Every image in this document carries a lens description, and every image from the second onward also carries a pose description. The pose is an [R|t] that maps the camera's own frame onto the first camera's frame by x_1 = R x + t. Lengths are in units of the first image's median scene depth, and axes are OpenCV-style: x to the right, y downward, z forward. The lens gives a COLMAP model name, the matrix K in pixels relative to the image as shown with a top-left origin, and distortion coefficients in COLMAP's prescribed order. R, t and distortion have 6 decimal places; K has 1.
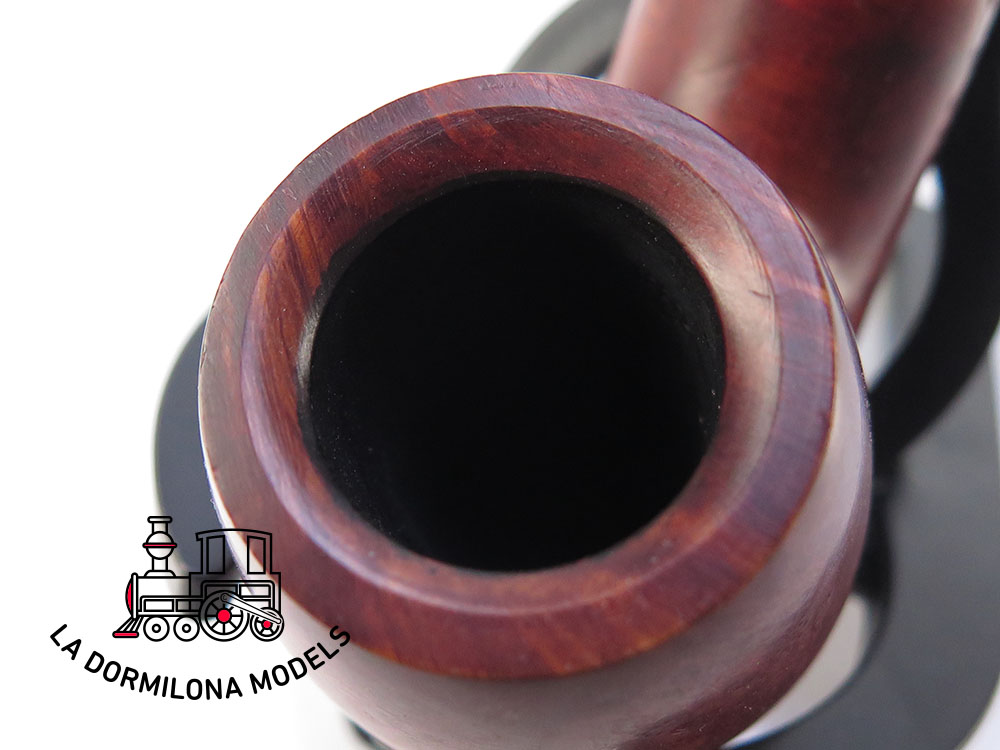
lens RADIAL K [[844.8, 0, 500.0], [0, 844.8, 375.0], [0, 0, 1]] dist [-0.012153, 0.011850]
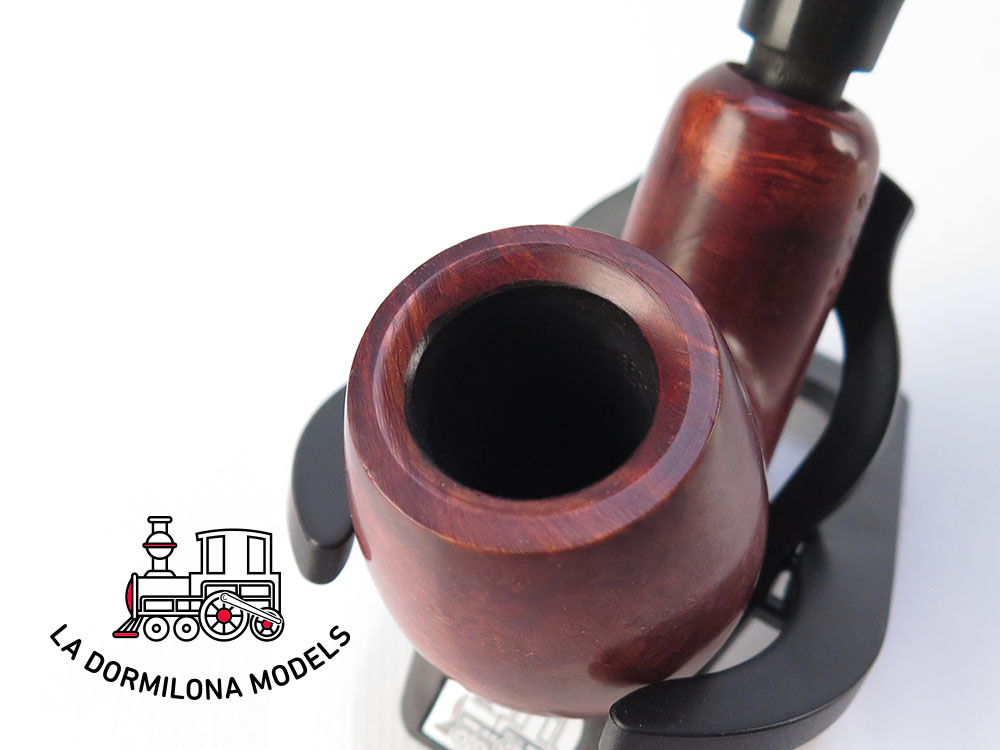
lens RADIAL K [[844.8, 0, 500.0], [0, 844.8, 375.0], [0, 0, 1]] dist [-0.012153, 0.011850]
pose [[0.996589, 0.054169, -0.062250, 0.048714], [-0.065435, 0.978376, -0.196212, 0.281079], [0.050275, 0.199616, 0.978584, -0.614897]]
